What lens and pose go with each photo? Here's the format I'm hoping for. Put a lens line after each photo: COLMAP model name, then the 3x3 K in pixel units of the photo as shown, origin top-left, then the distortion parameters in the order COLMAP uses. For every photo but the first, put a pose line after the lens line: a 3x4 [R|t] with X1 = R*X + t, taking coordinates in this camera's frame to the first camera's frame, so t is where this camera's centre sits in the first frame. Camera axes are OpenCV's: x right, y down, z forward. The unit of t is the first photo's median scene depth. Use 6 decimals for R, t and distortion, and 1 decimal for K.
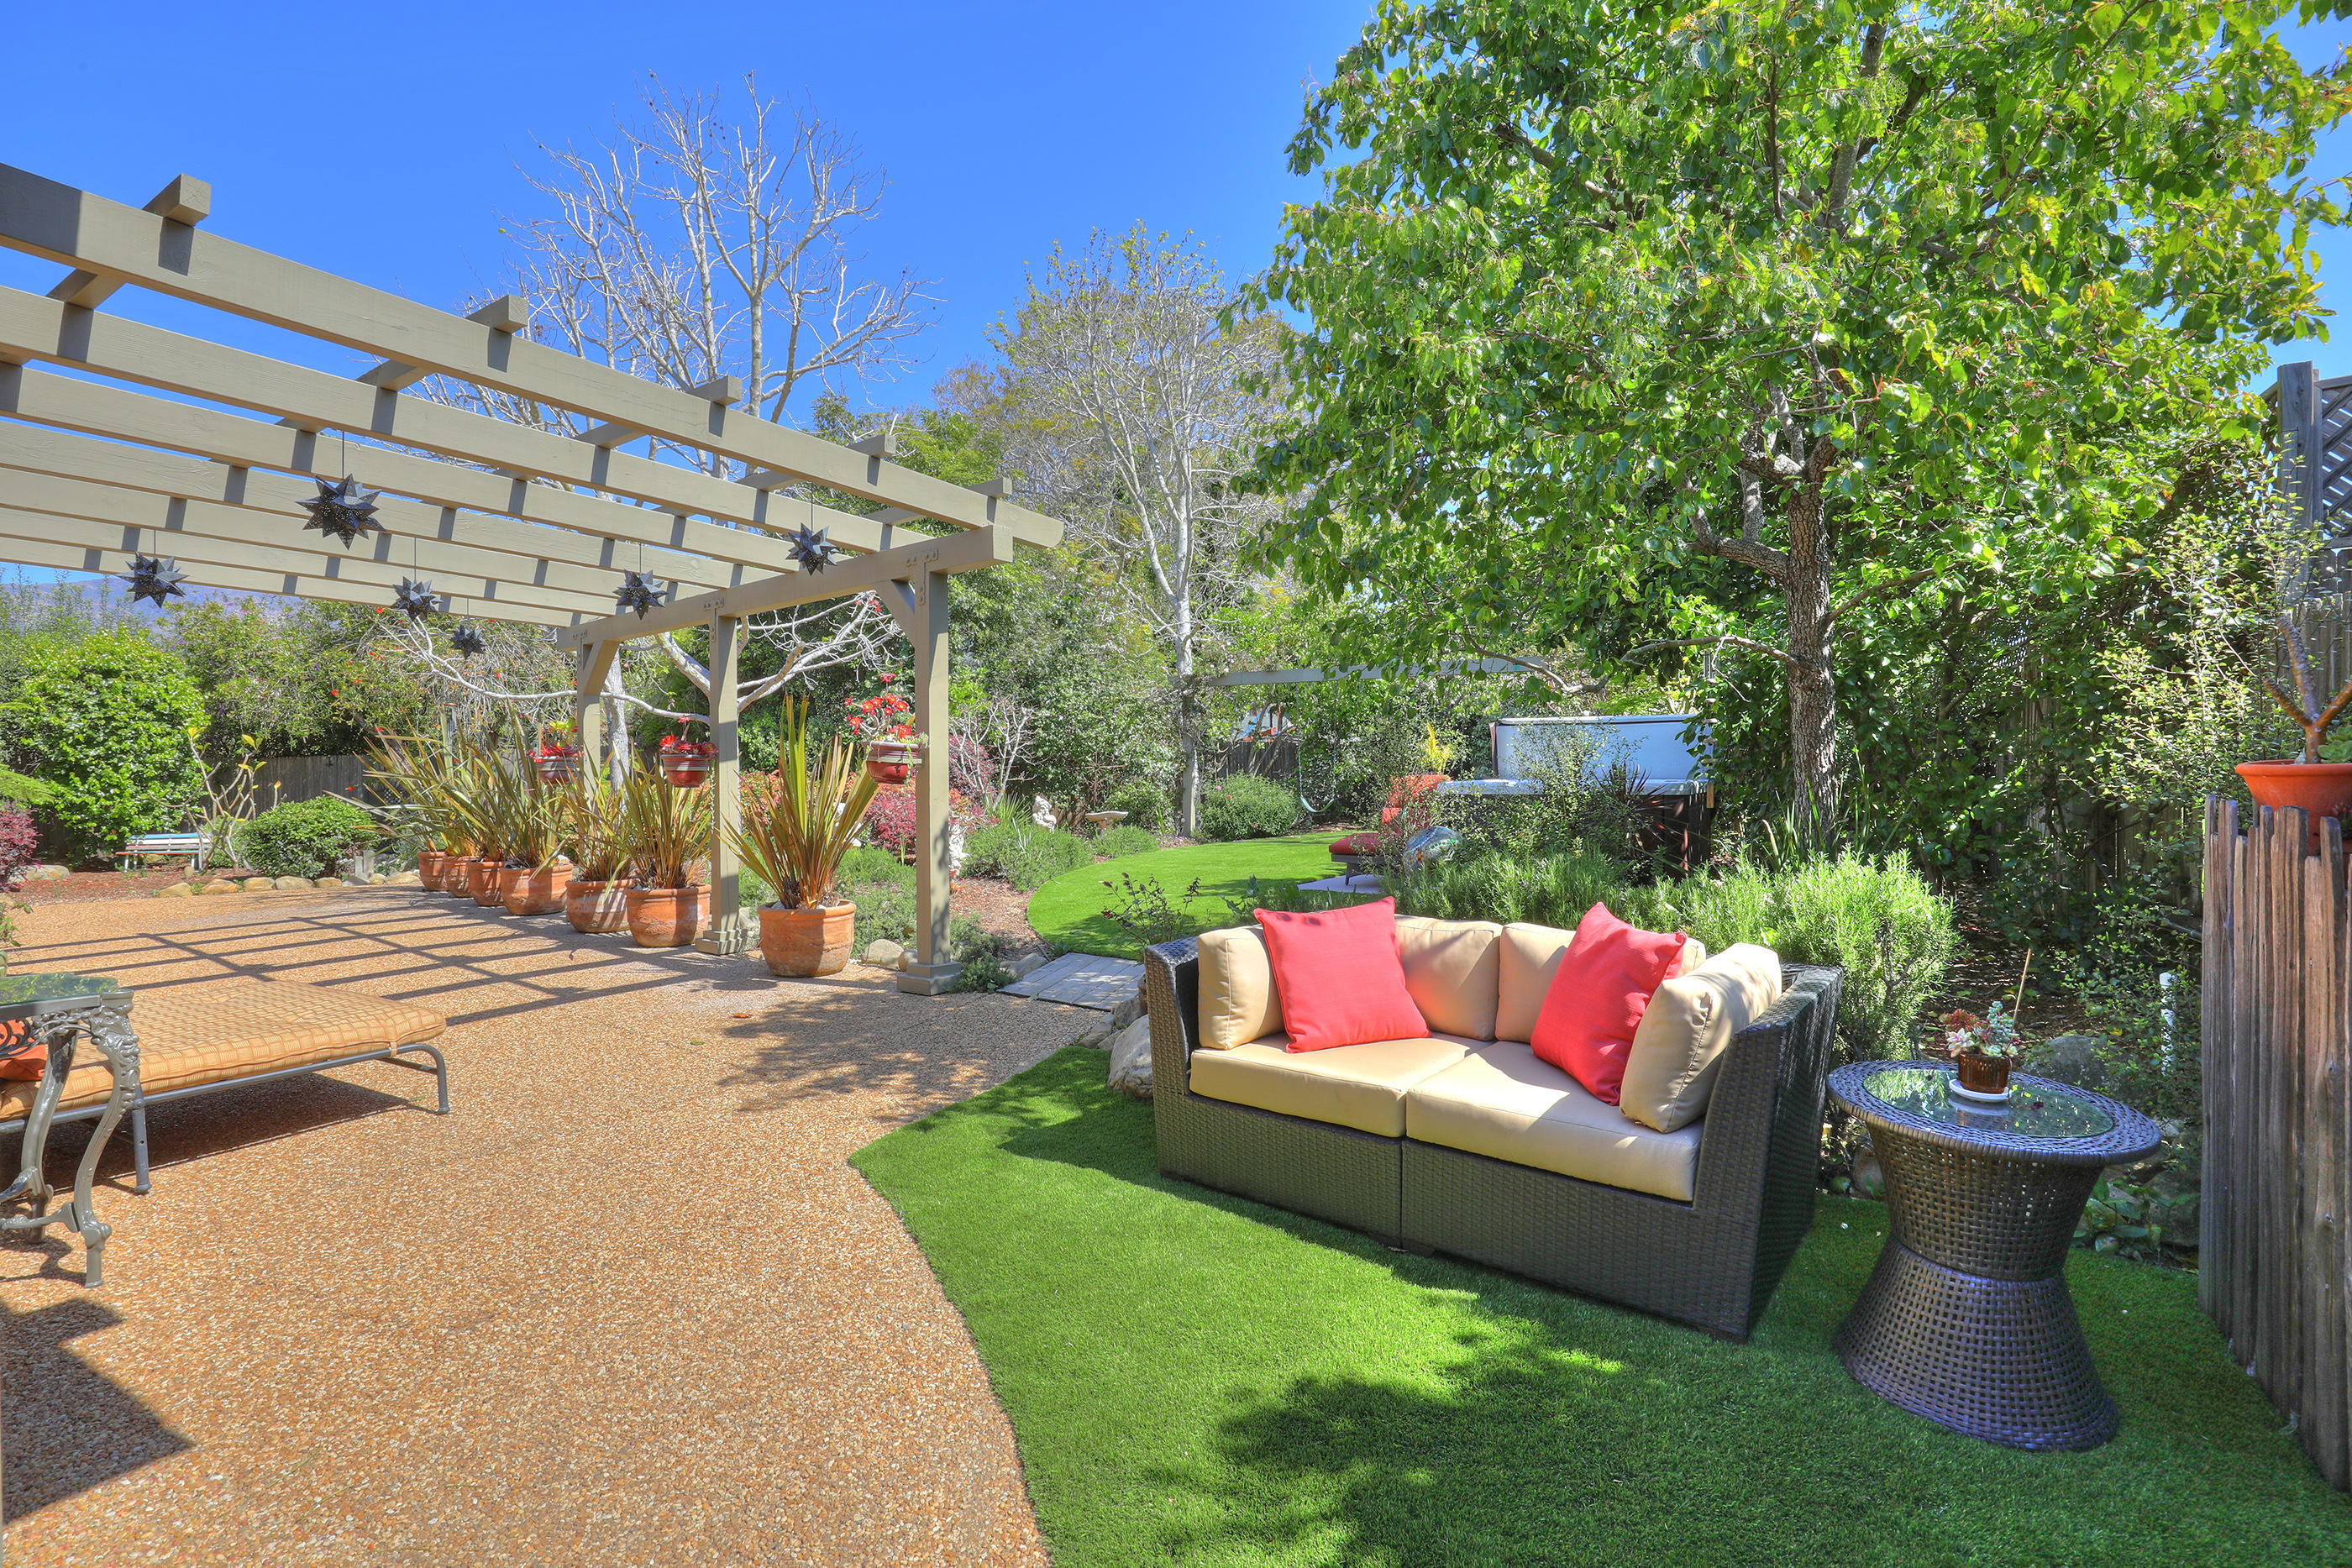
lens RADIAL K [[1073.7, 0, 1176.8], [0, 1073.7, 777.0], [0, 0, 1]] dist [-0.021632, 0.000455]
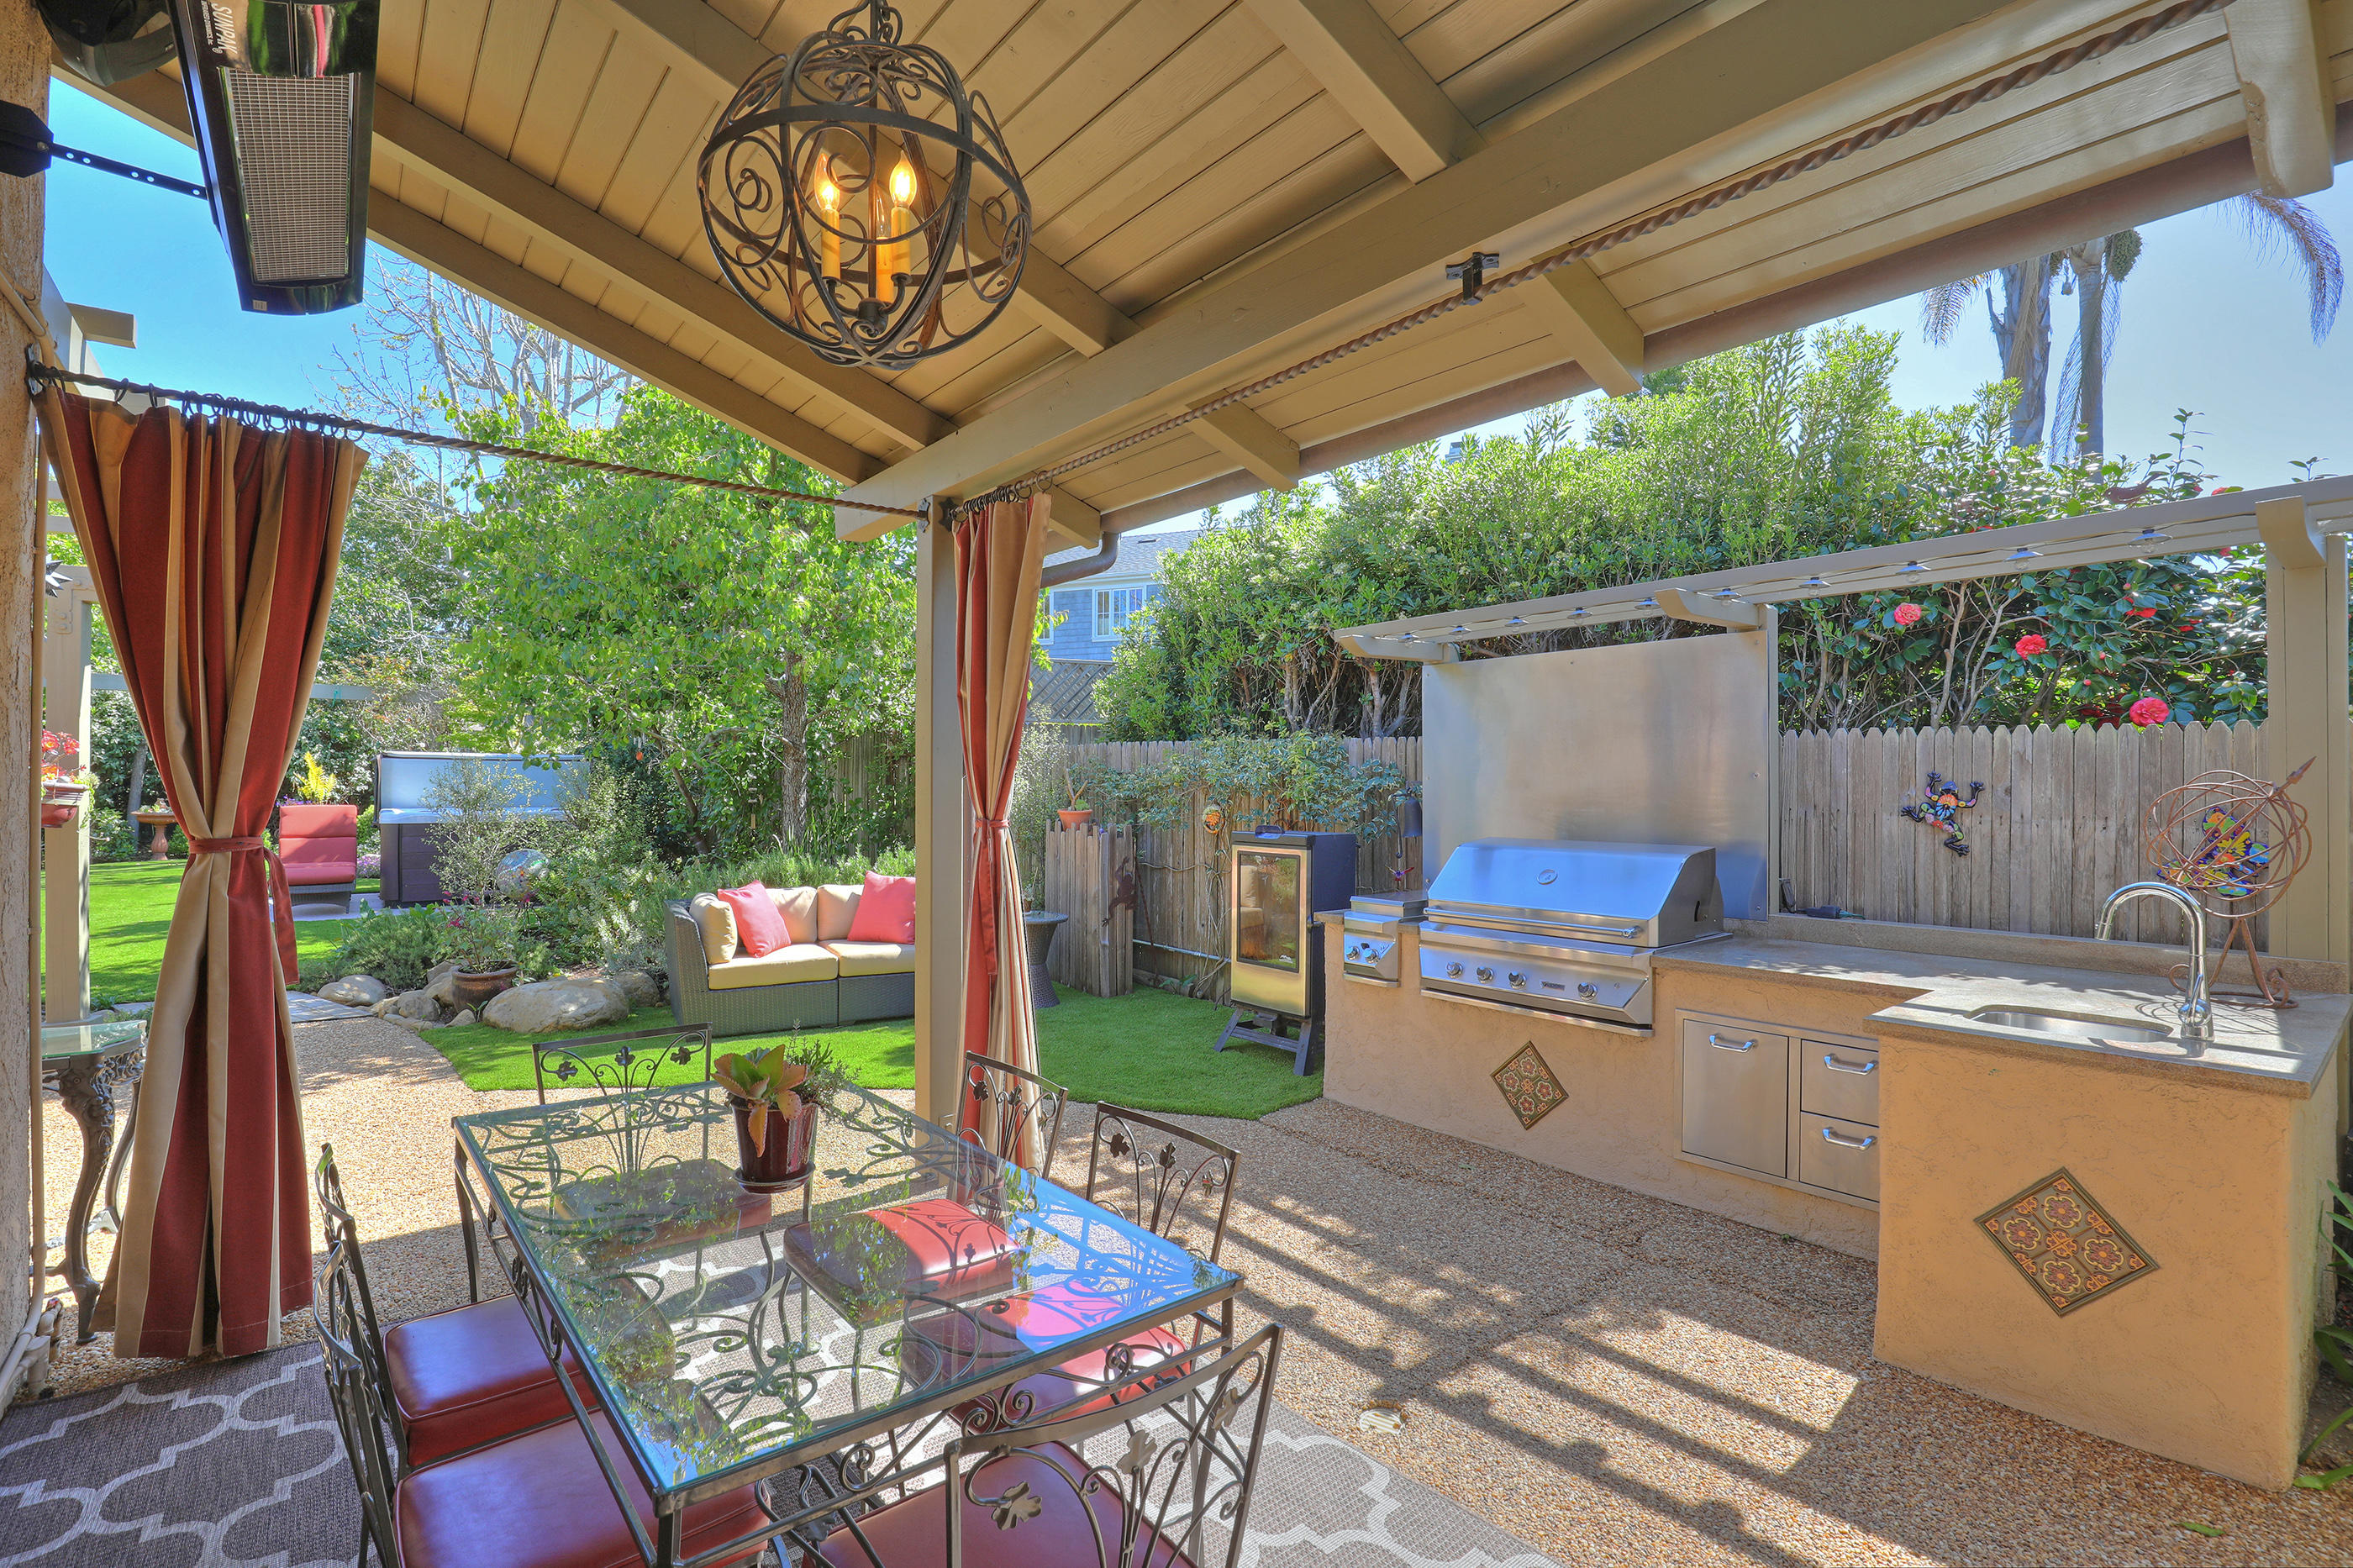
lens RADIAL K [[1074.2, 0, 1165.5], [0, 1074.2, 791.0], [0, 0, 1]] dist [-0.021632, 0.000455]
pose [[0.351054, 0.008141, 0.936320, -0.312360], [-0.004674, 0.999965, -0.006942, -0.009379], [-0.936343, -0.001940, 0.351080, -0.086814]]
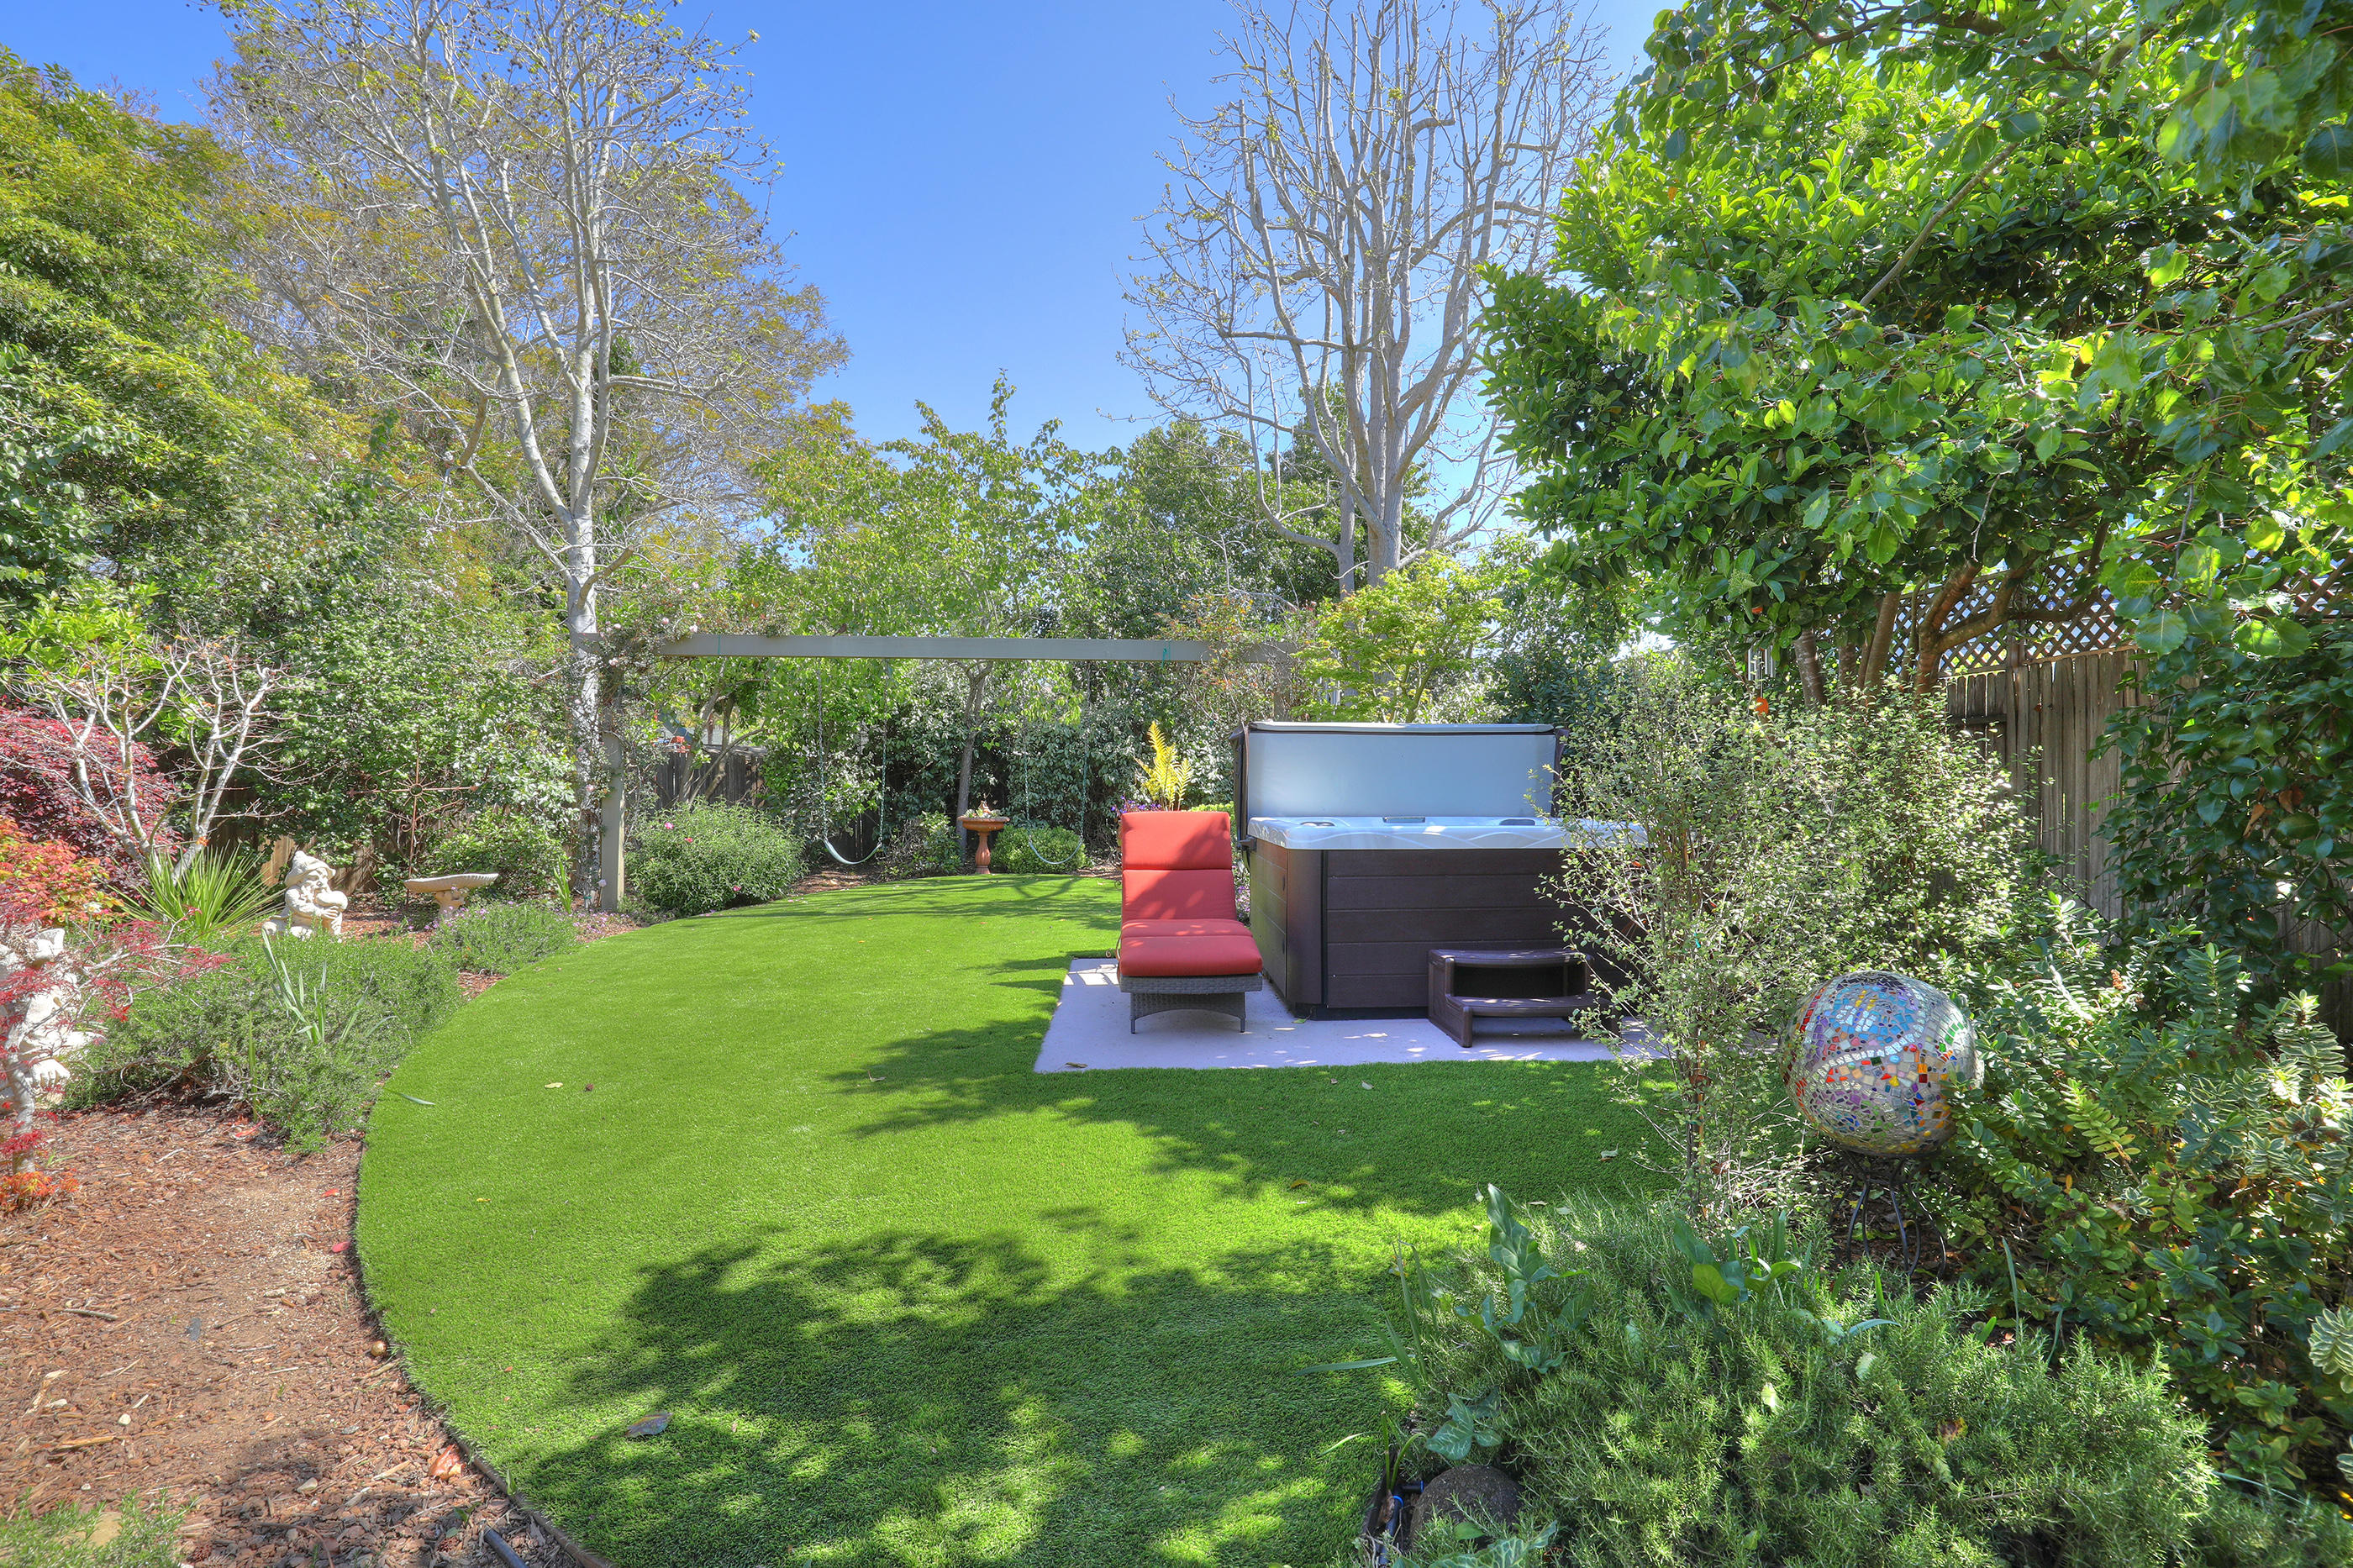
lens RADIAL K [[1074.2, 0, 1177.0], [0, 1074.2, 779.7], [0, 0, 1]] dist [-0.021632, 0.000455]
pose [[0.820546, 0.014608, 0.571393, -0.073179], [-0.004630, 0.999810, -0.018912, -0.006357], [-0.571561, 0.012873, 0.820458, 0.369074]]
